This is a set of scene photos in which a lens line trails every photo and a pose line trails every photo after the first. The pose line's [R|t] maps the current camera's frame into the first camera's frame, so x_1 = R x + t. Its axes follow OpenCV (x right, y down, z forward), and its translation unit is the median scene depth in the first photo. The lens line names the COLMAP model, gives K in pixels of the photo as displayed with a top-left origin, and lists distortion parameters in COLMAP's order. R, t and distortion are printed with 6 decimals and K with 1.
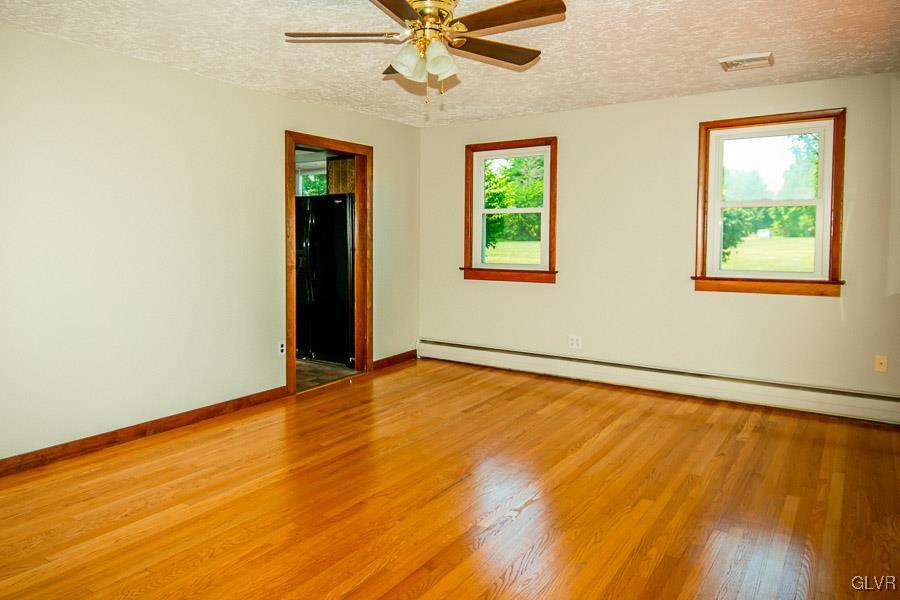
lens RADIAL K [[598.5, 0, 450.0], [0, 598.5, 300.0], [0, 0, 1]] dist [0.000667, 0.000177]
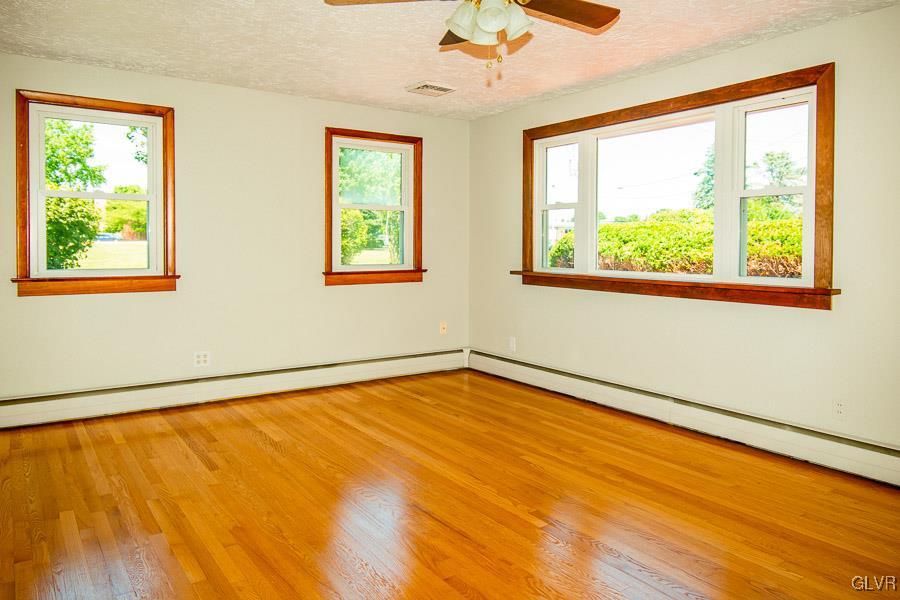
lens RADIAL K [[615.1, 0, 400.4], [0, 615.1, 298.6], [0, 0, 1]] dist [0.040616, 0.000469]
pose [[0.397243, -0.087619, 0.913521, -0.666018], [0.088133, 0.994473, 0.057059, -0.053812], [-0.913472, 0.057845, 0.402770, 0.548775]]
